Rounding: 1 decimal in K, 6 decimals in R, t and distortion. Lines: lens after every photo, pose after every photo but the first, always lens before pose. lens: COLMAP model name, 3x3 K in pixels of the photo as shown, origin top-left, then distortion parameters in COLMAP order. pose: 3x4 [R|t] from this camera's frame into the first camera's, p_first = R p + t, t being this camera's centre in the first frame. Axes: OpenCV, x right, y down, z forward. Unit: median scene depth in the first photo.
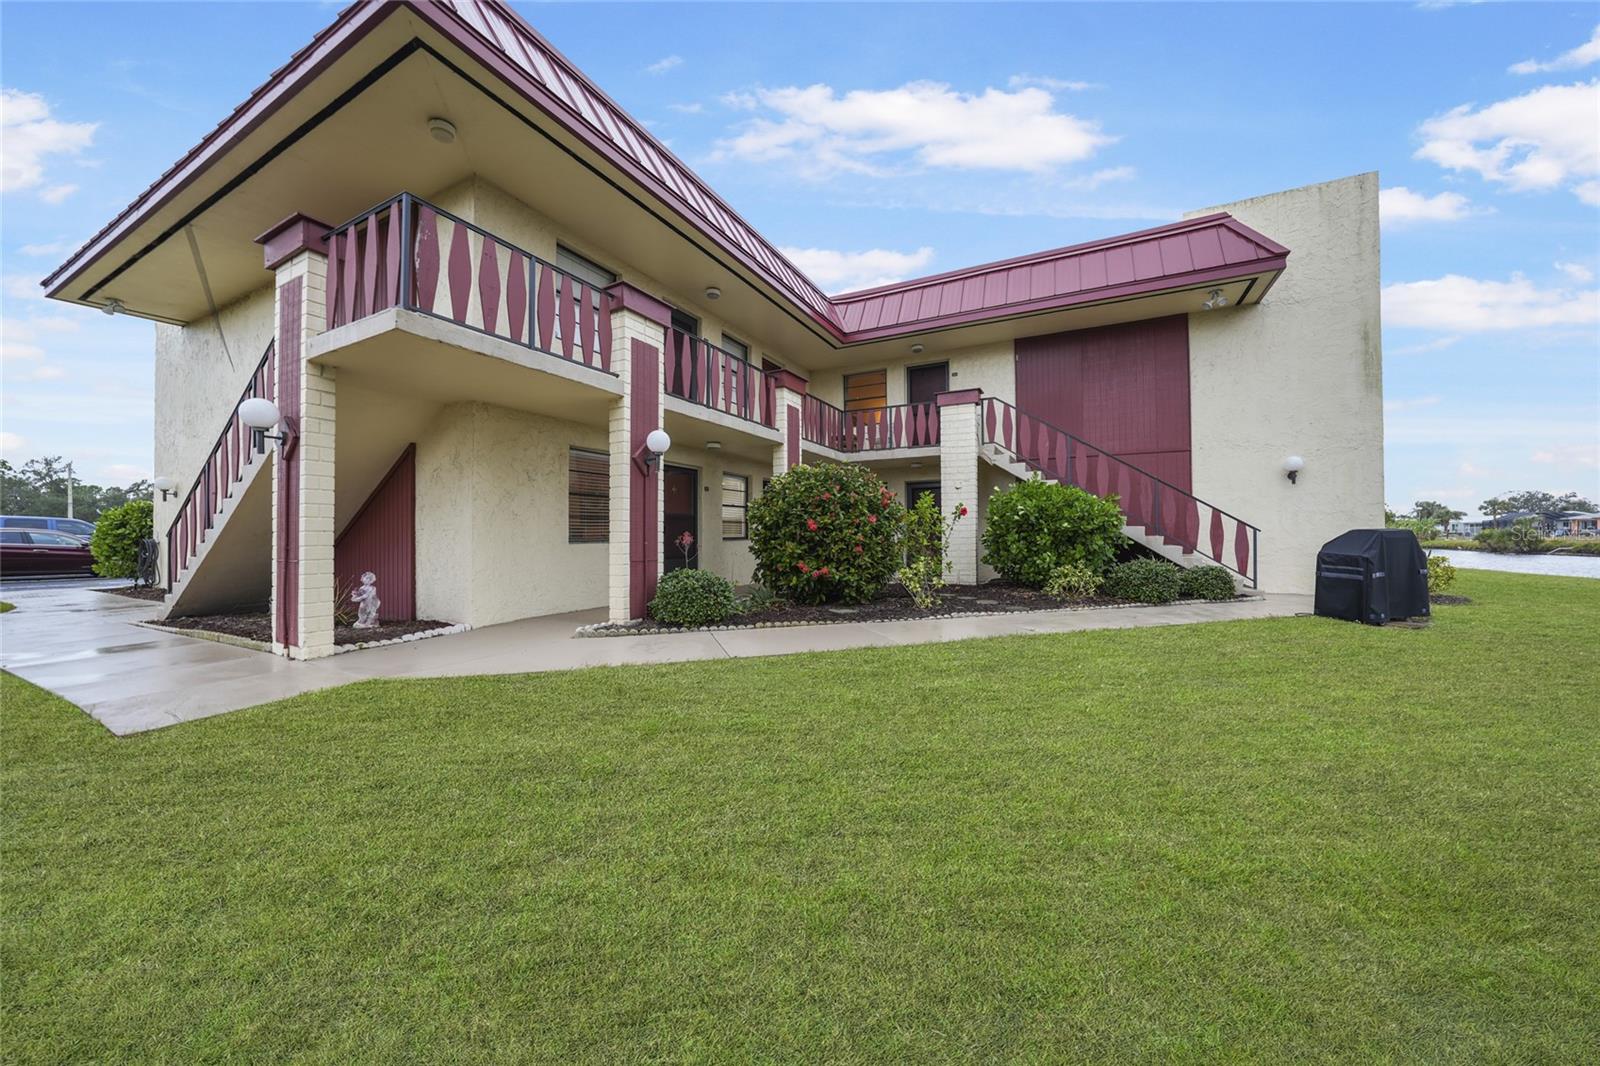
lens RADIAL K [[555.0, 0, 803.2], [0, 555.0, 530.5], [0, 0, 1]] dist [-0.027178, 0.005881]
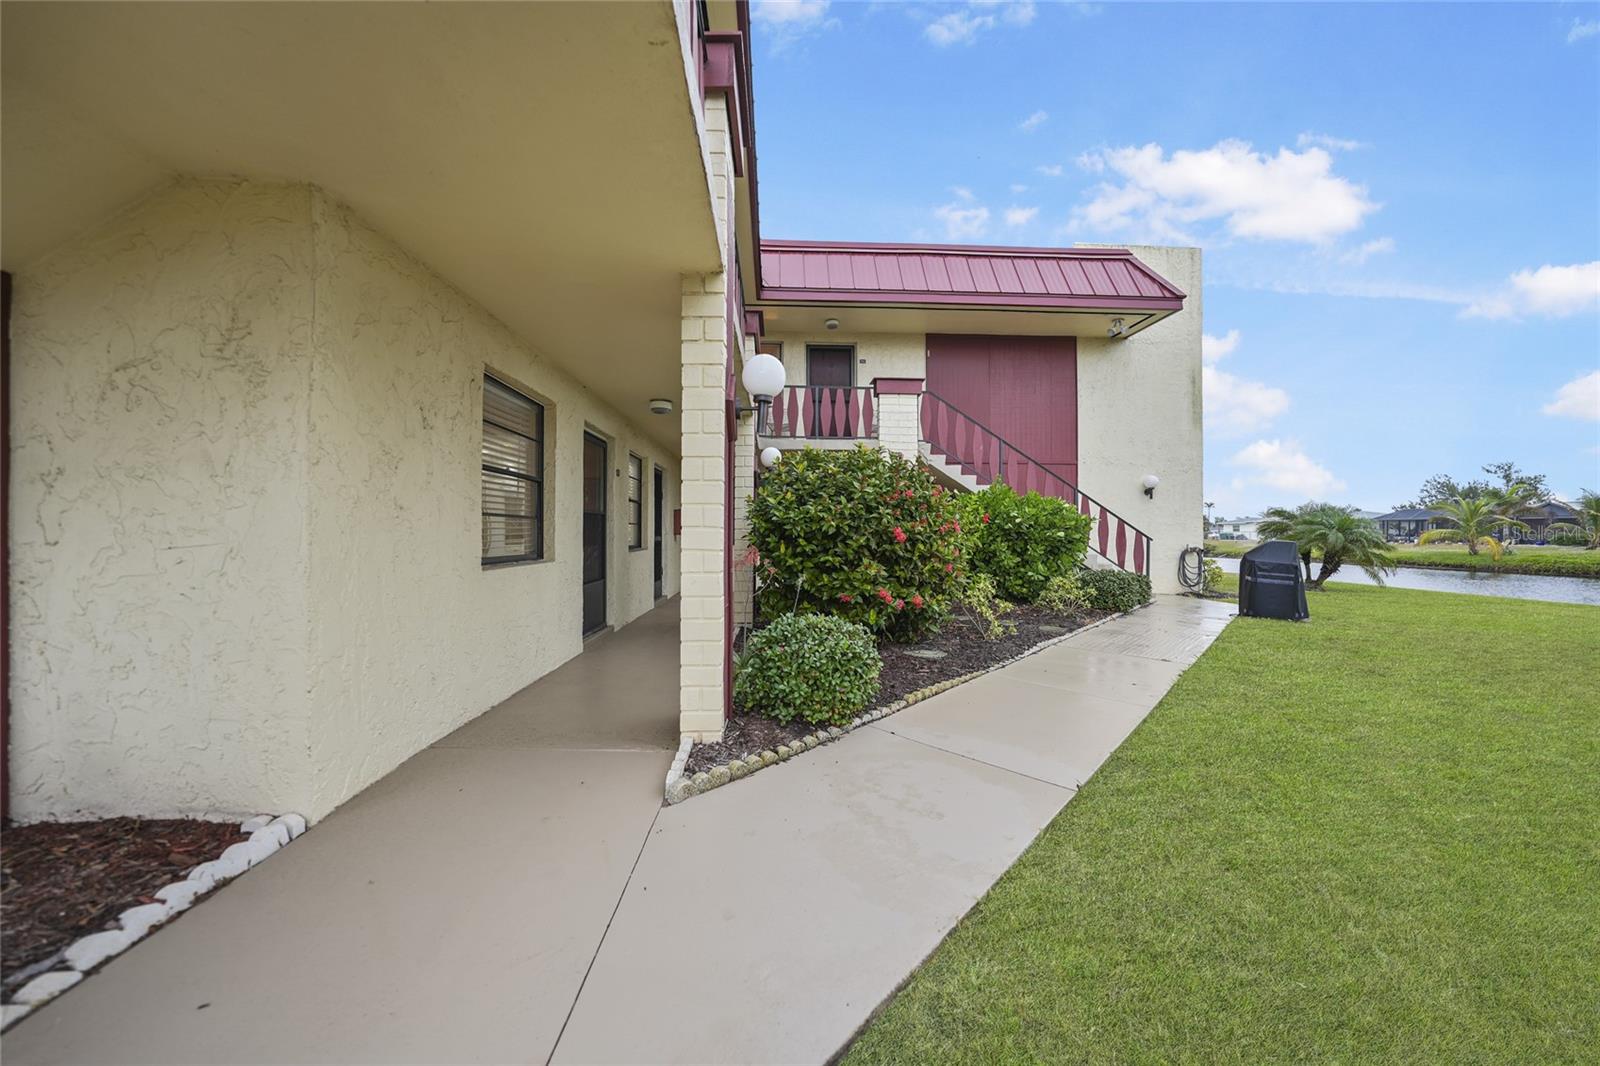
lens RADIAL K [[555.0, 0, 803.9], [0, 555.0, 532.2], [0, 0, 1]] dist [-0.027178, 0.005881]
pose [[0.867877, 0.007668, 0.496721, -0.326486], [-0.010357, 0.999943, 0.002659, -0.009959], [-0.496672, -0.007453, 0.867906, 0.351284]]
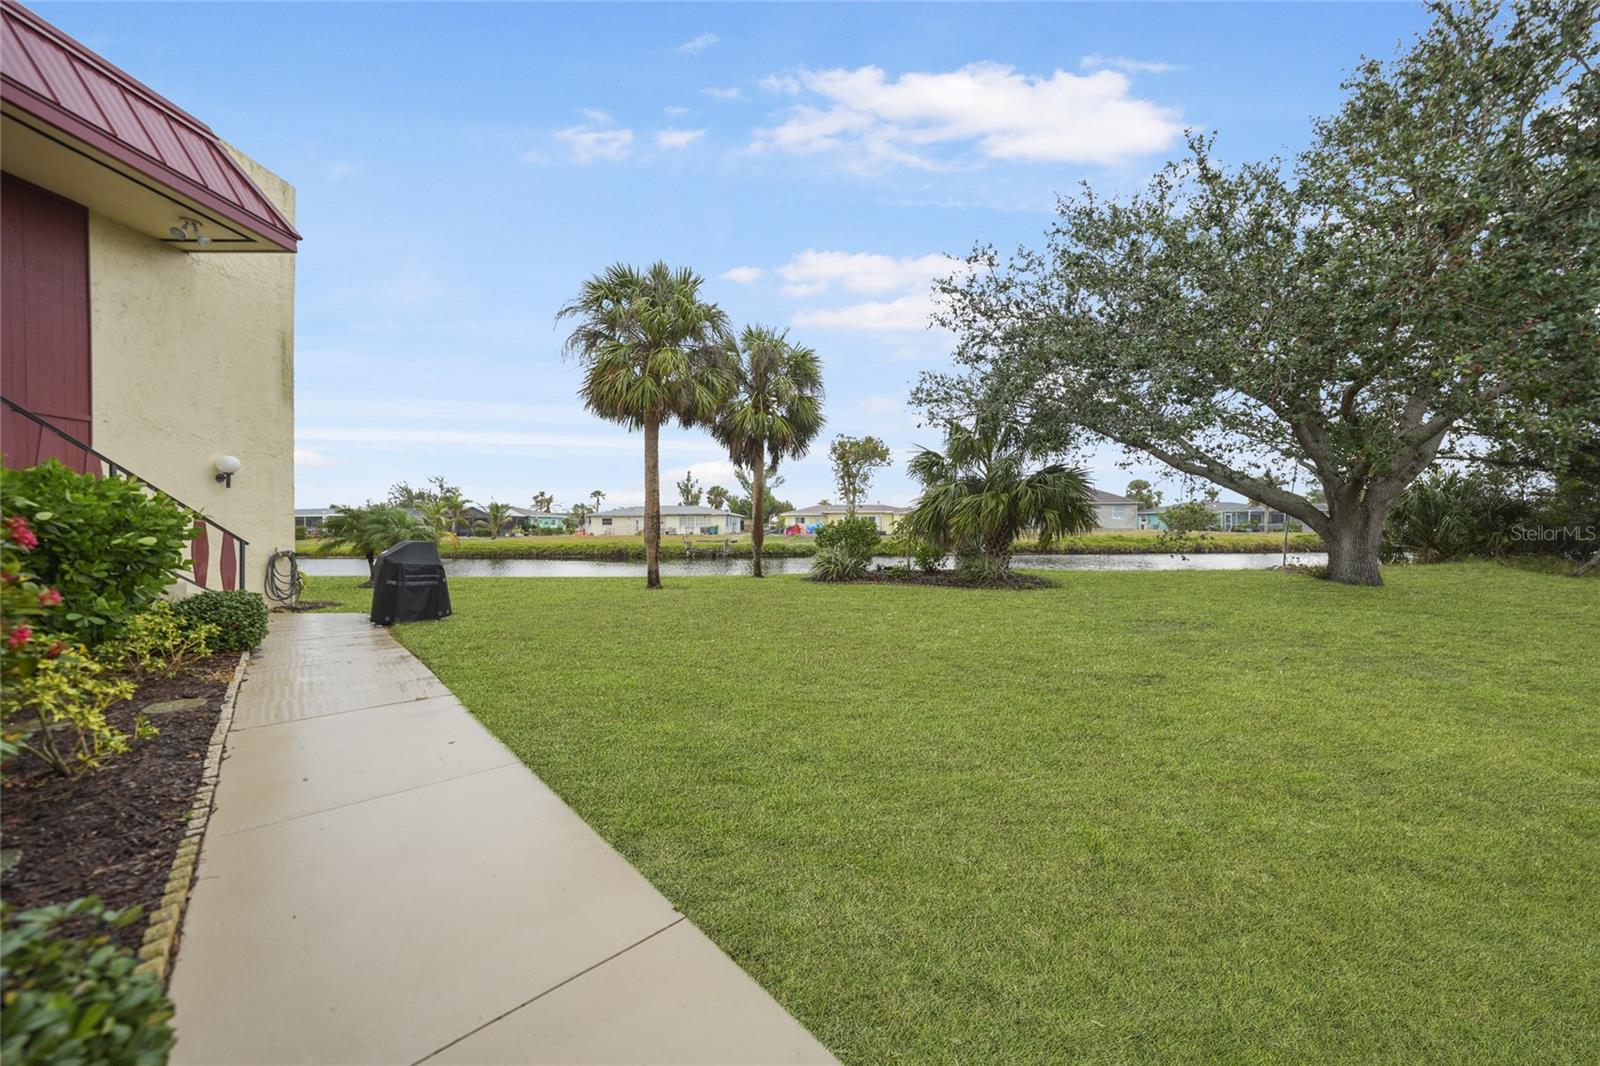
lens RADIAL K [[555.0, 0, 797.9], [0, 555.0, 529.3], [0, 0, 1]] dist [-0.027178, 0.005881]
pose [[-0.440063, 0.003422, 0.897960, -0.259016], [0.000081, 0.999993, -0.003771, -0.016991], [-0.897967, -0.001587, -0.440060, 0.574055]]
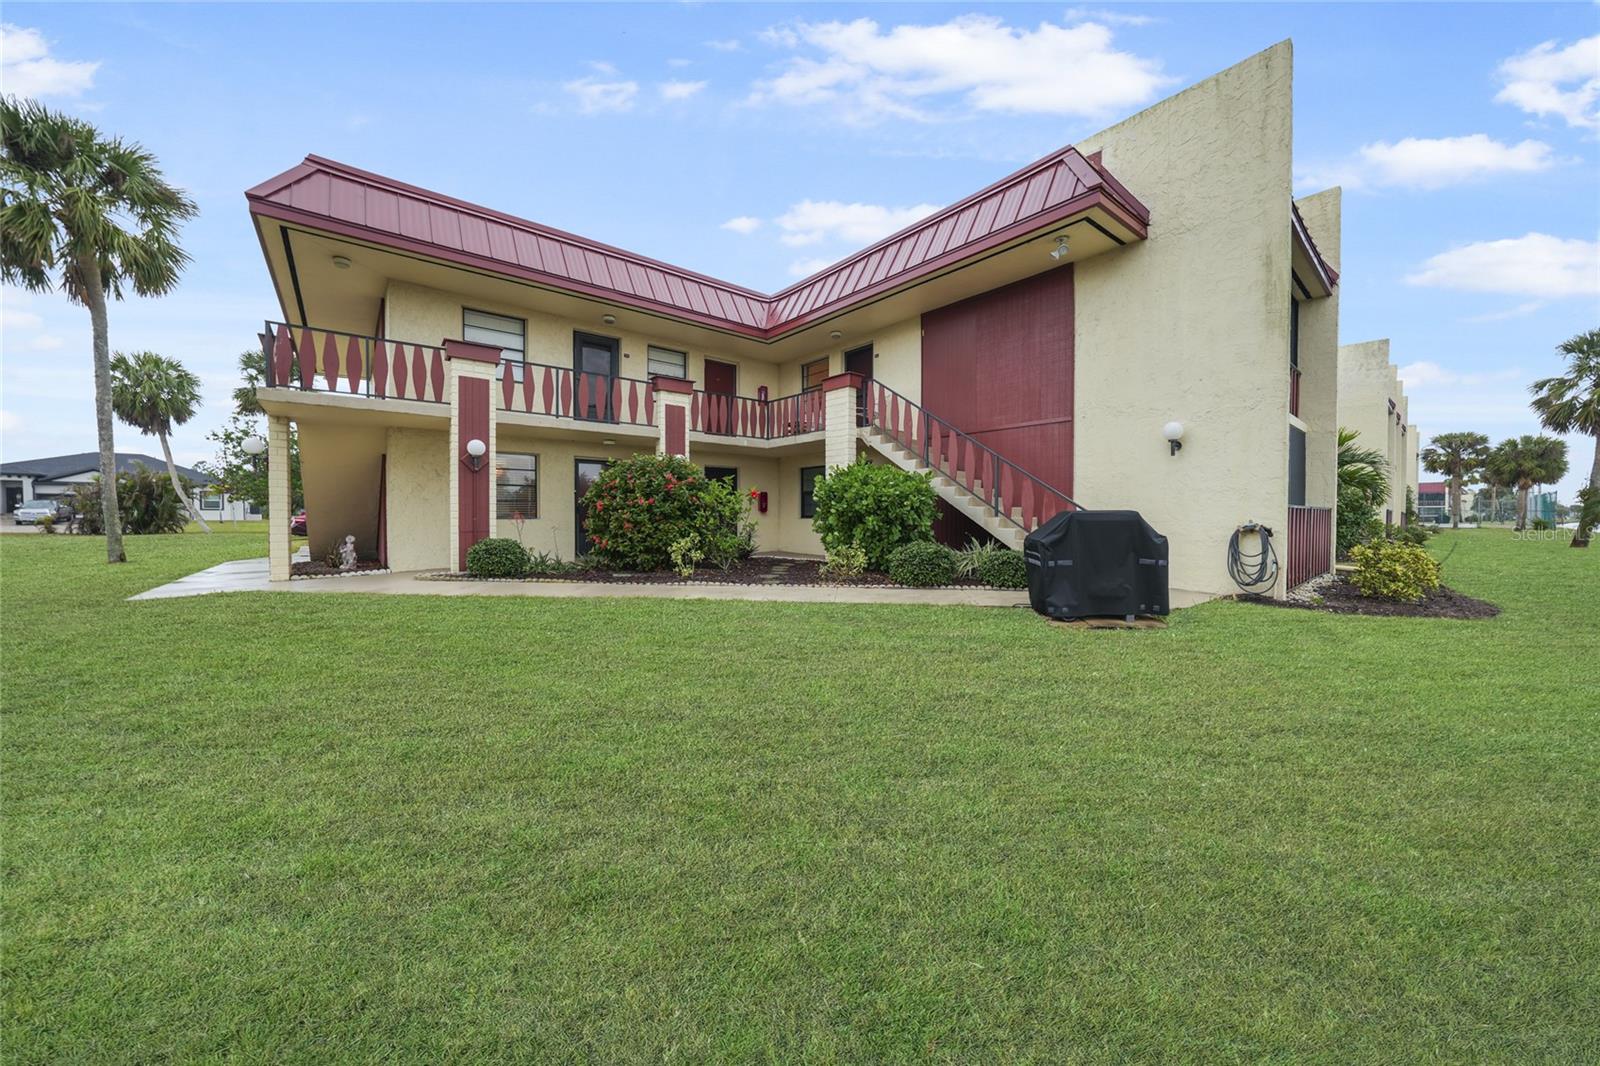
lens RADIAL K [[555.0, 0, 800.0], [0, 555.0, 527.7], [0, 0, 1]] dist [-0.027178, 0.005881]
pose [[0.919244, 0.015279, -0.393391, 0.713266], [-0.003146, 0.999500, 0.031468, -0.001289], [0.393676, -0.027689, 0.918832, 0.014453]]
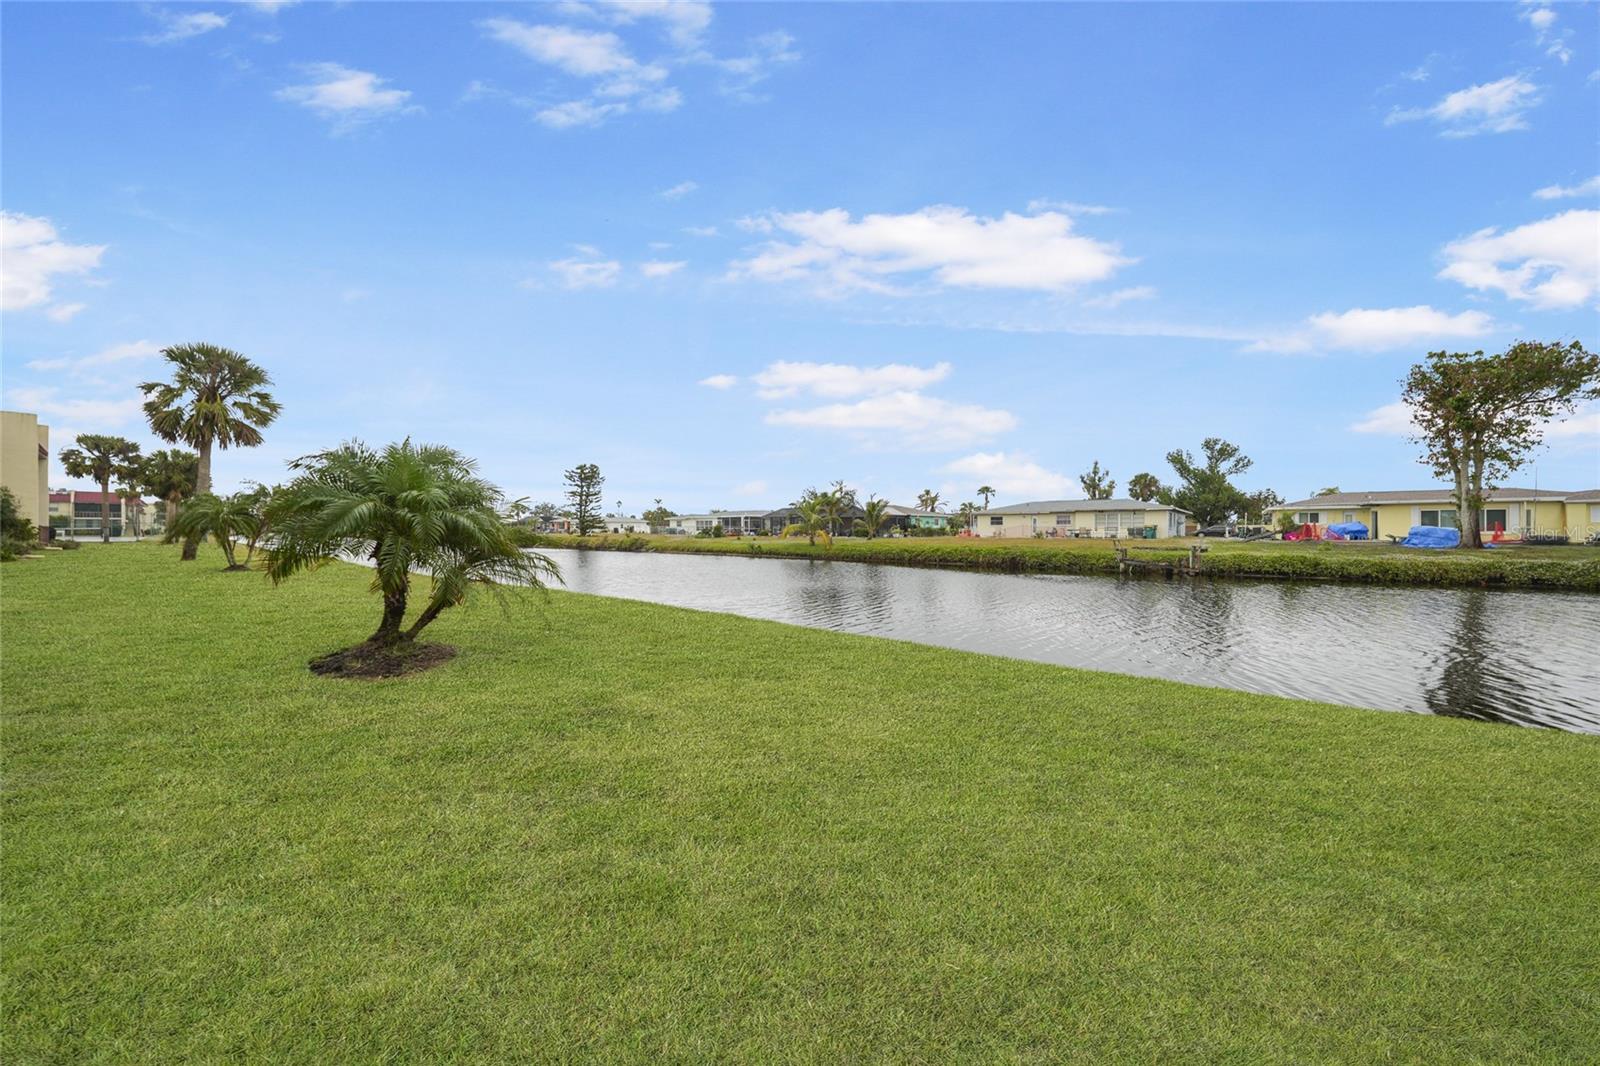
lens RADIAL K [[555.0, 0, 805.0], [0, 555.0, 527.5], [0, 0, 1]] dist [-0.027178, 0.005881]
pose [[0.209624, 0.010413, 0.977727, 1.167465], [-0.010830, 0.999907, -0.008327, -0.001617], [-0.977722, -0.008843, 0.209717, 0.386501]]
